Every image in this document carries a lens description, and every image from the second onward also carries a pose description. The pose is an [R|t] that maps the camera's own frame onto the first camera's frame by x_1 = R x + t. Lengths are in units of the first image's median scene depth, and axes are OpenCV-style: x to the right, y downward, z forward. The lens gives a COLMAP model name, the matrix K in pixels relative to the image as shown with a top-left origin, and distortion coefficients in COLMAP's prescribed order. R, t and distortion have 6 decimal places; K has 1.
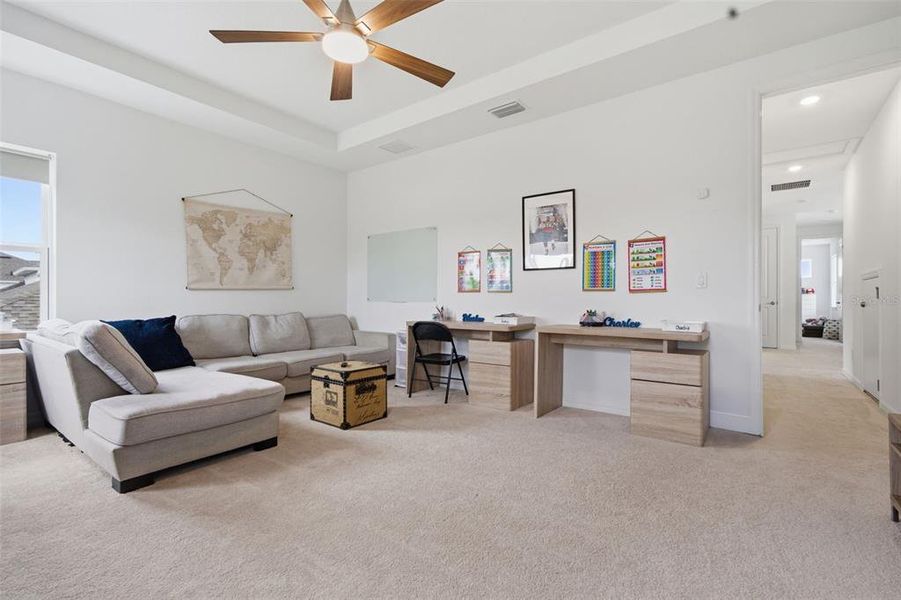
lens RADIAL K [[416.4, 0, 454.2], [0, 416.4, 291.7], [0, 0, 1]] dist [-0.001923, 0.000623]
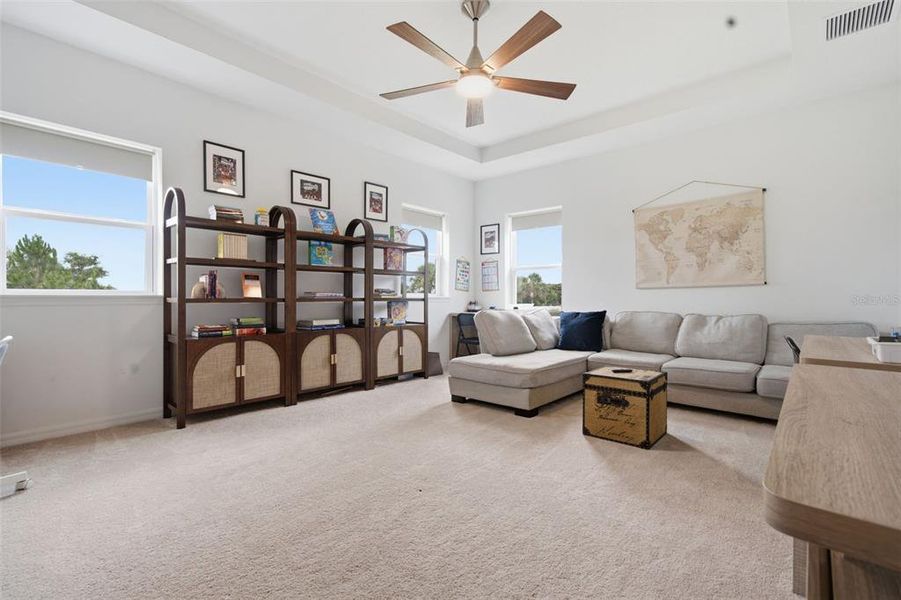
lens RADIAL K [[416.4, 0, 453.7], [0, 416.4, 297.1], [0, 0, 1]] dist [-0.001923, 0.000623]
pose [[-0.090716, -0.003008, -0.995872, 0.722217], [0.016549, 0.999853, -0.004528, 0.018250], [0.995739, -0.016891, -0.090652, 0.806731]]
